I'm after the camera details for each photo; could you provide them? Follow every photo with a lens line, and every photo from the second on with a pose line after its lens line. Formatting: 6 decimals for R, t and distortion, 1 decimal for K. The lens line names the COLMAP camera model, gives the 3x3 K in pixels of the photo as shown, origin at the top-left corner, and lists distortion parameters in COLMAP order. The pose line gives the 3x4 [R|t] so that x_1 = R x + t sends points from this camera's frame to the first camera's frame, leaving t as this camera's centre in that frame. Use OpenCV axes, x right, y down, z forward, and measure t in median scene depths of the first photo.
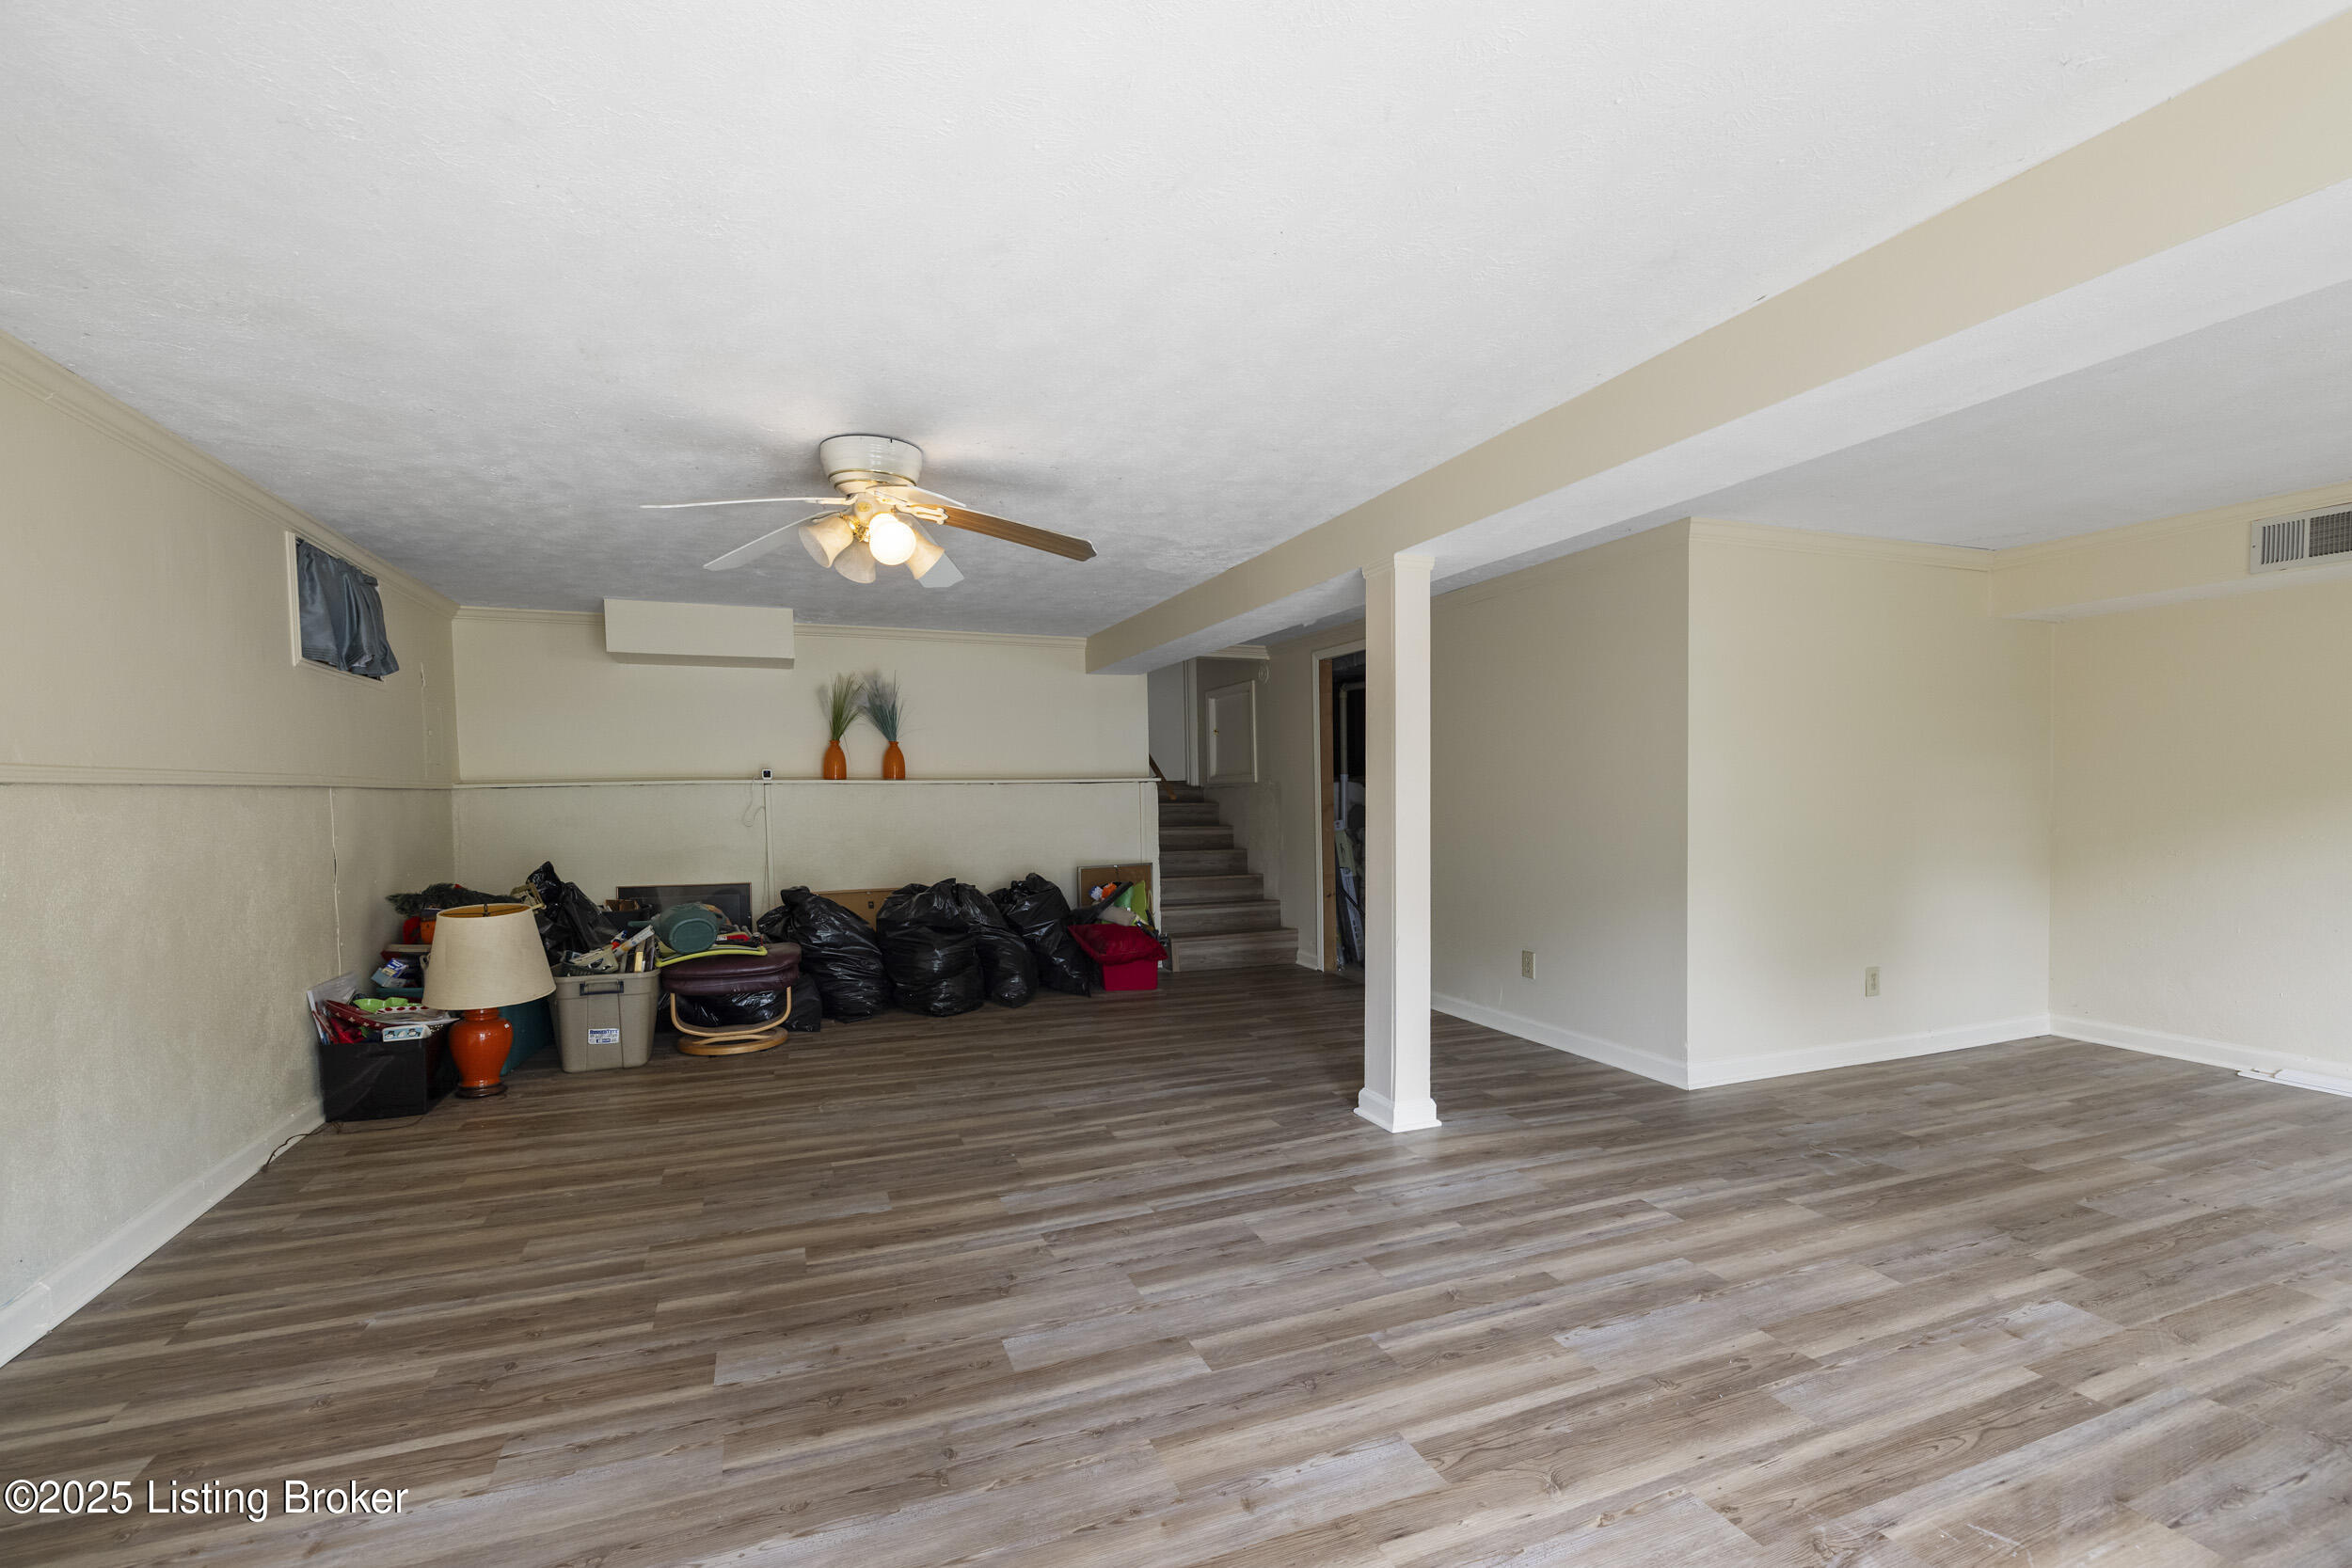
lens RADIAL K [[1010.8, 0, 1166.8], [0, 1010.8, 840.1], [0, 0, 1]] dist [0.000056, 0.000111]
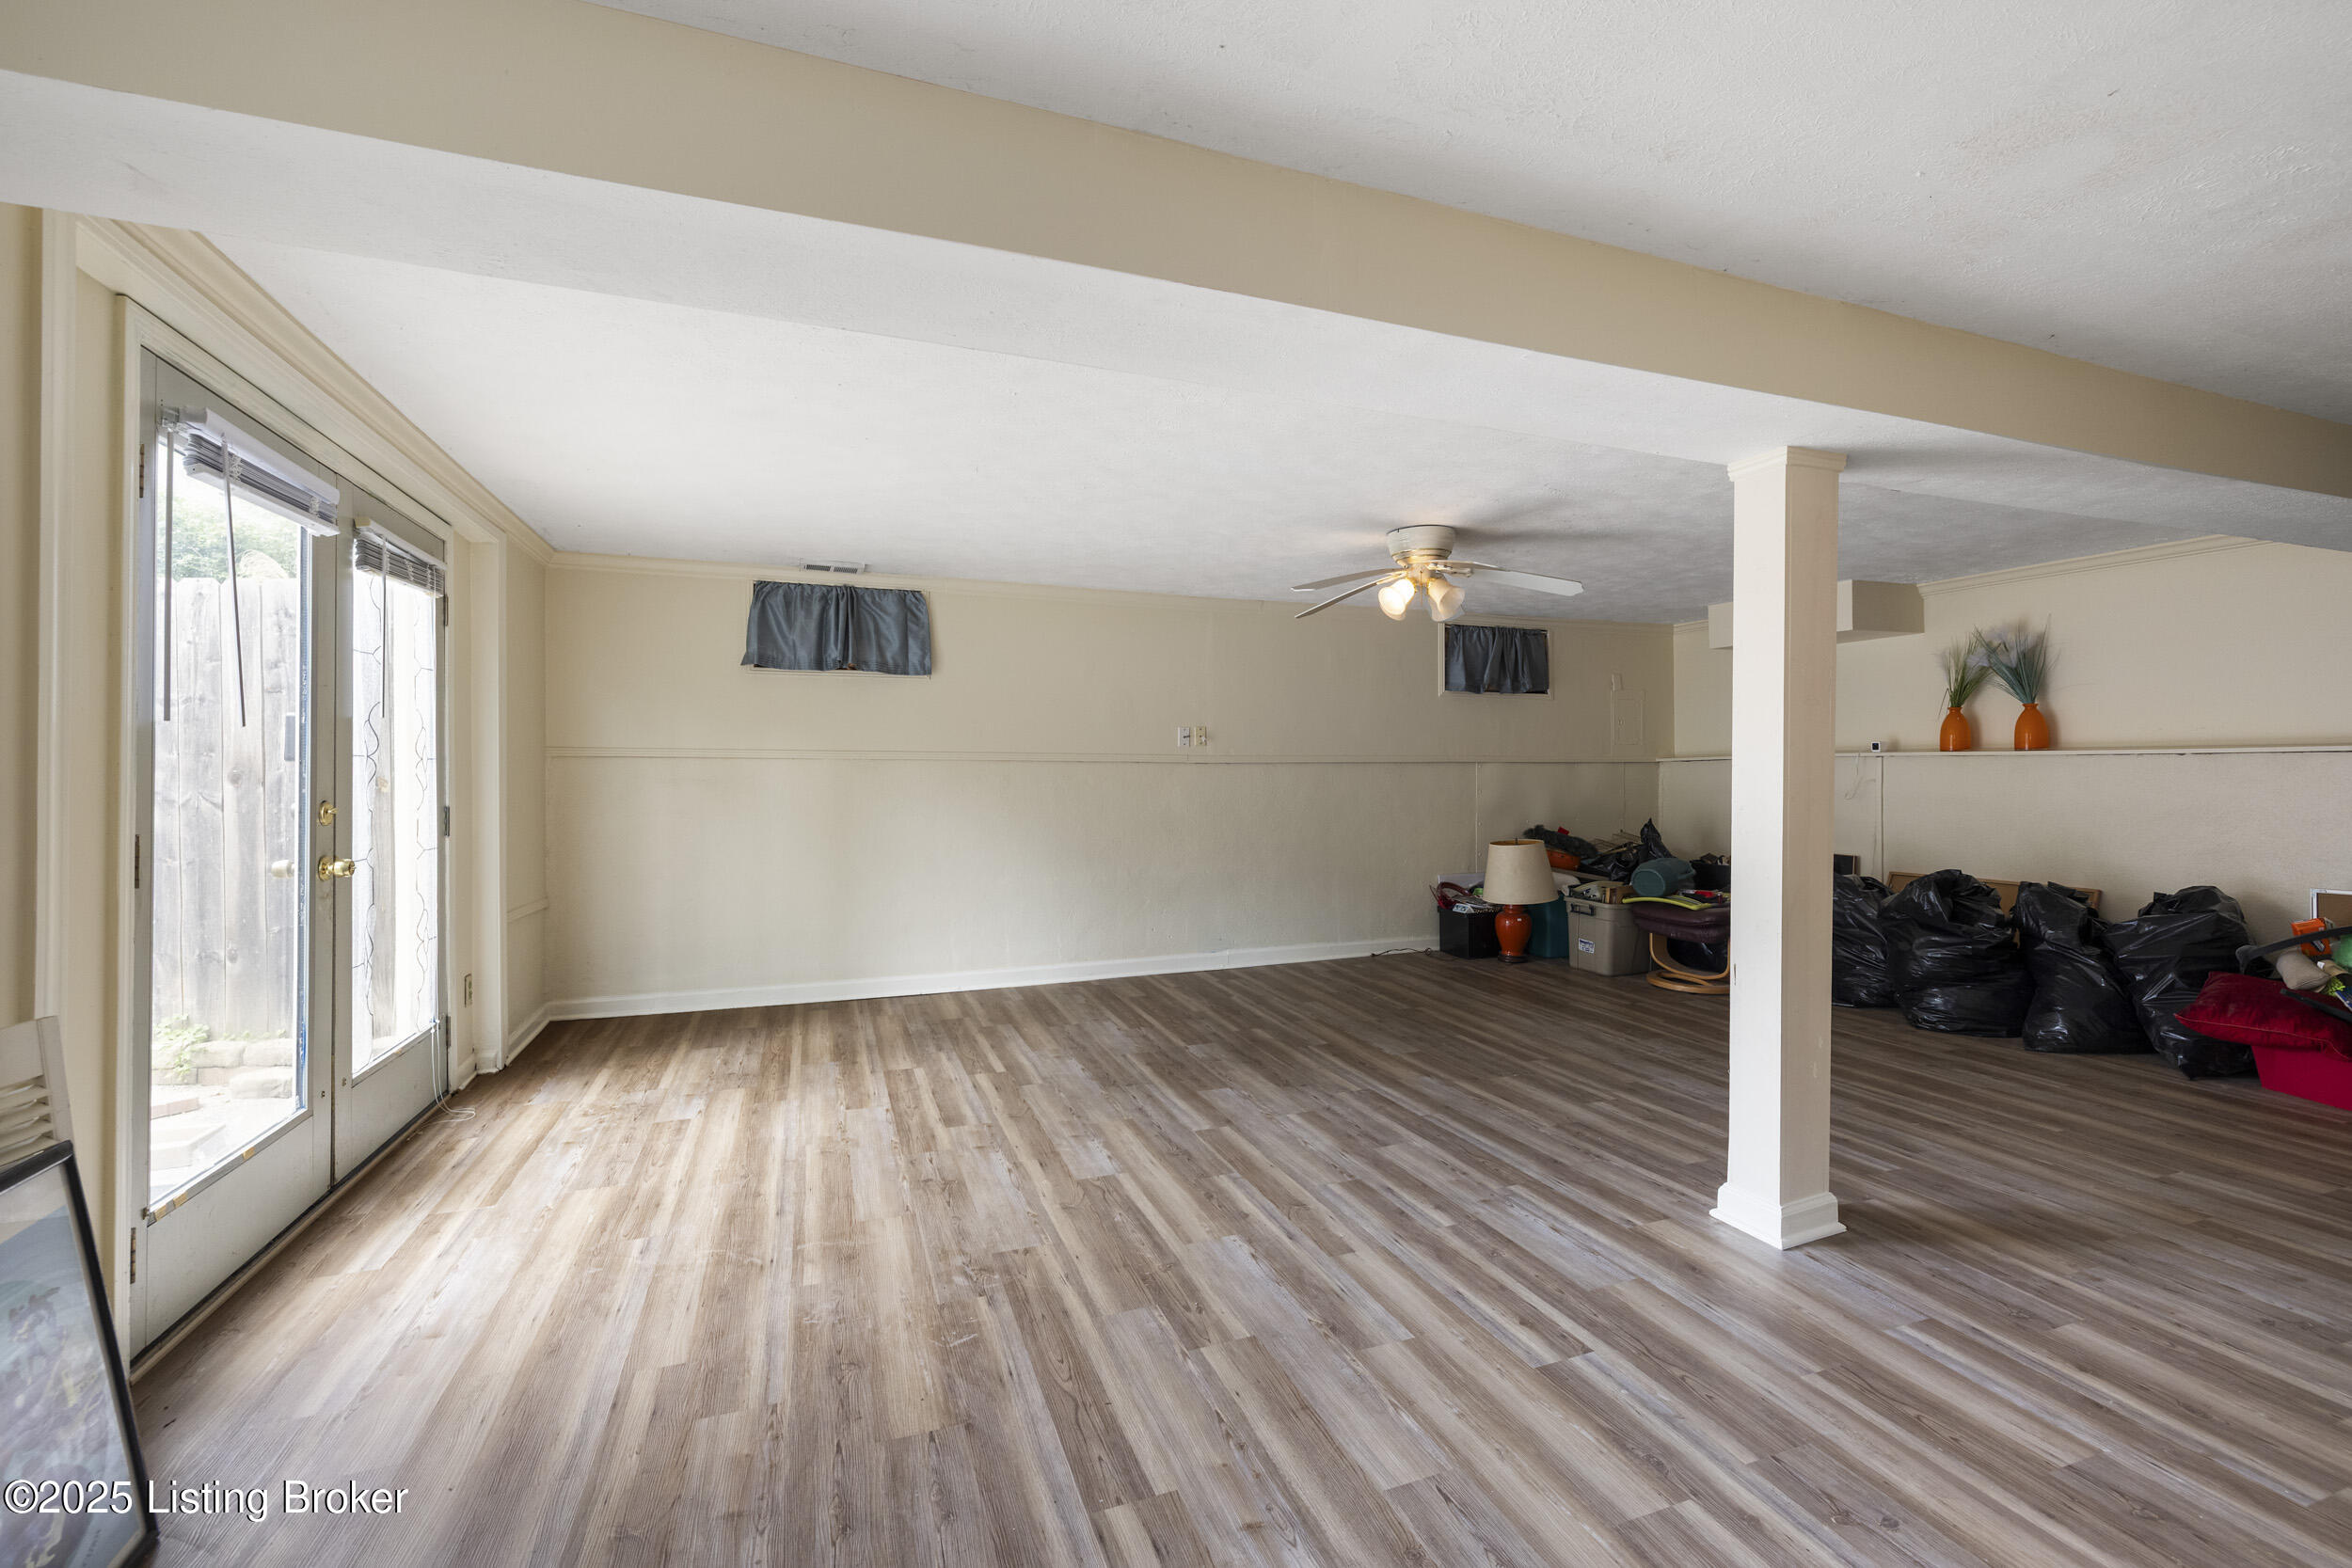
lens RADIAL K [[994.3, 0, 1186.7], [0, 994.3, 763.7], [0, 0, 1]] dist [0.000498, -0.000039]
pose [[-0.011796, 0.003486, -0.999924, 1.107366], [-0.045034, 0.998977, 0.004014, -0.044056], [0.998916, 0.045078, -0.011627, 0.667552]]
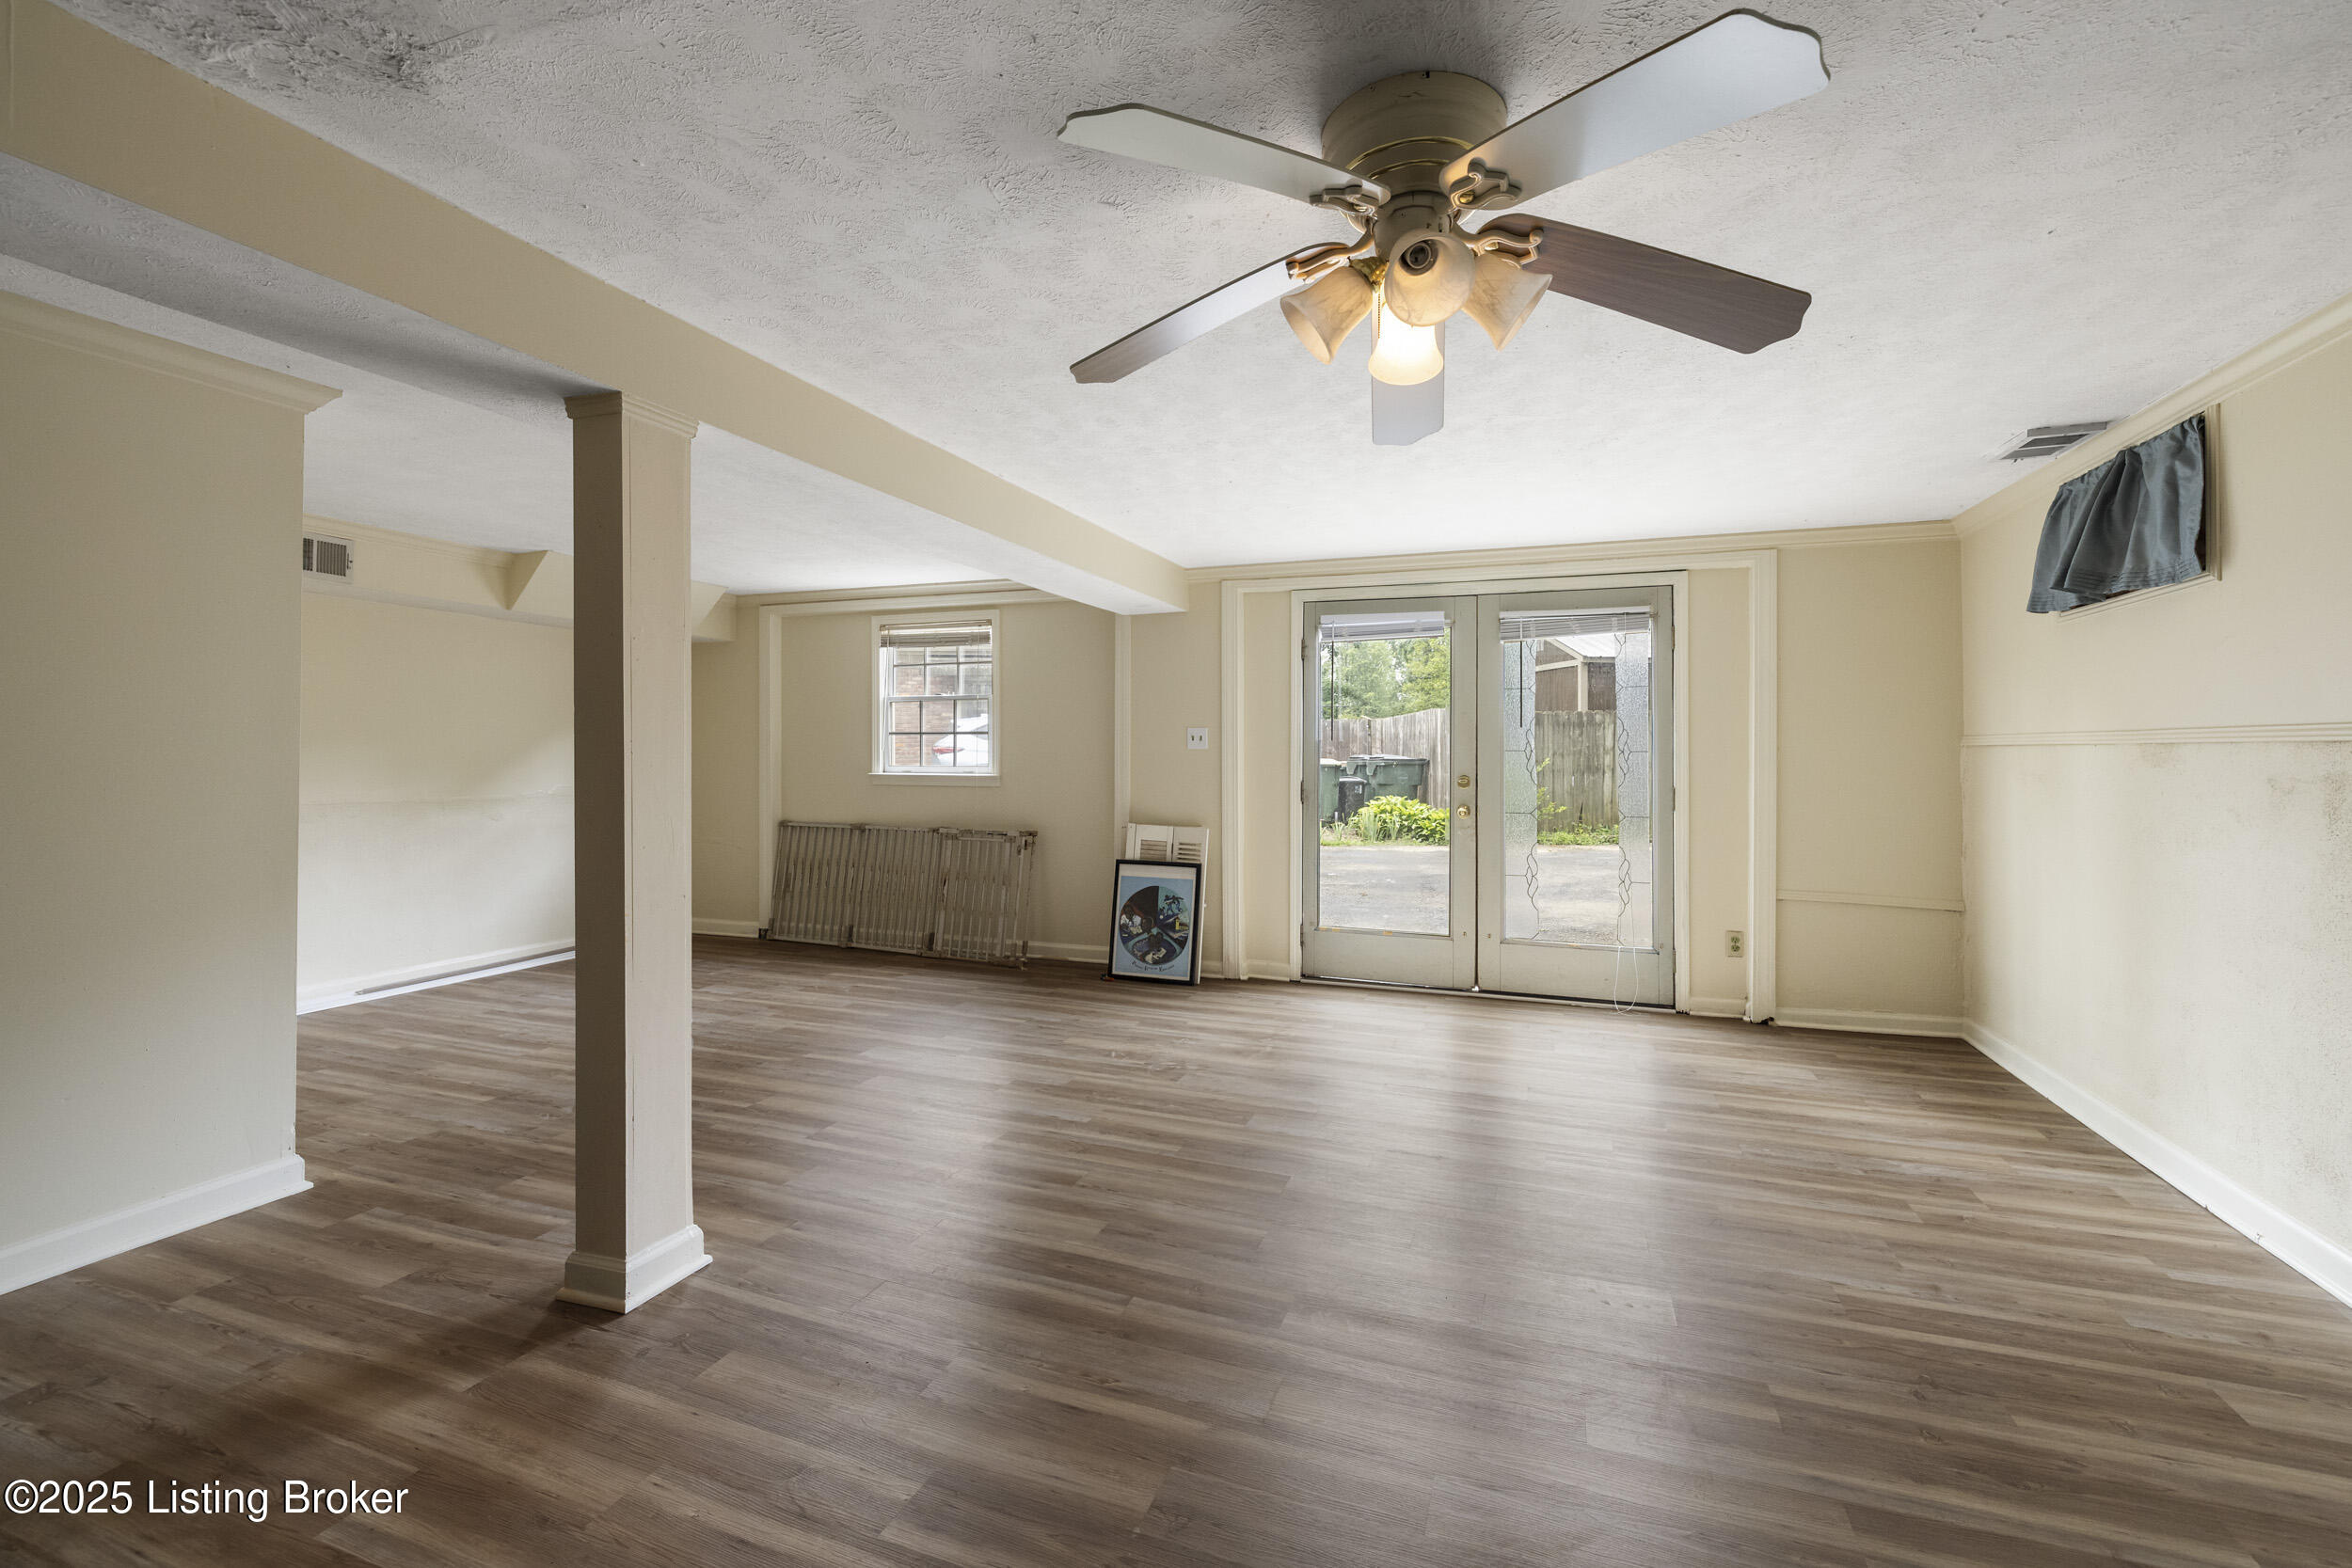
lens RADIAL K [[1003.6, 0, 1176.8], [0, 1003.6, 748.9], [0, 0, 1]] dist [0.002599, 0.000229]
pose [[-0.742481, 0.012250, 0.669755, -0.528494], [0.034636, 0.999197, 0.020120, -0.067196], [-0.668971, 0.038136, -0.742310, 1.439009]]
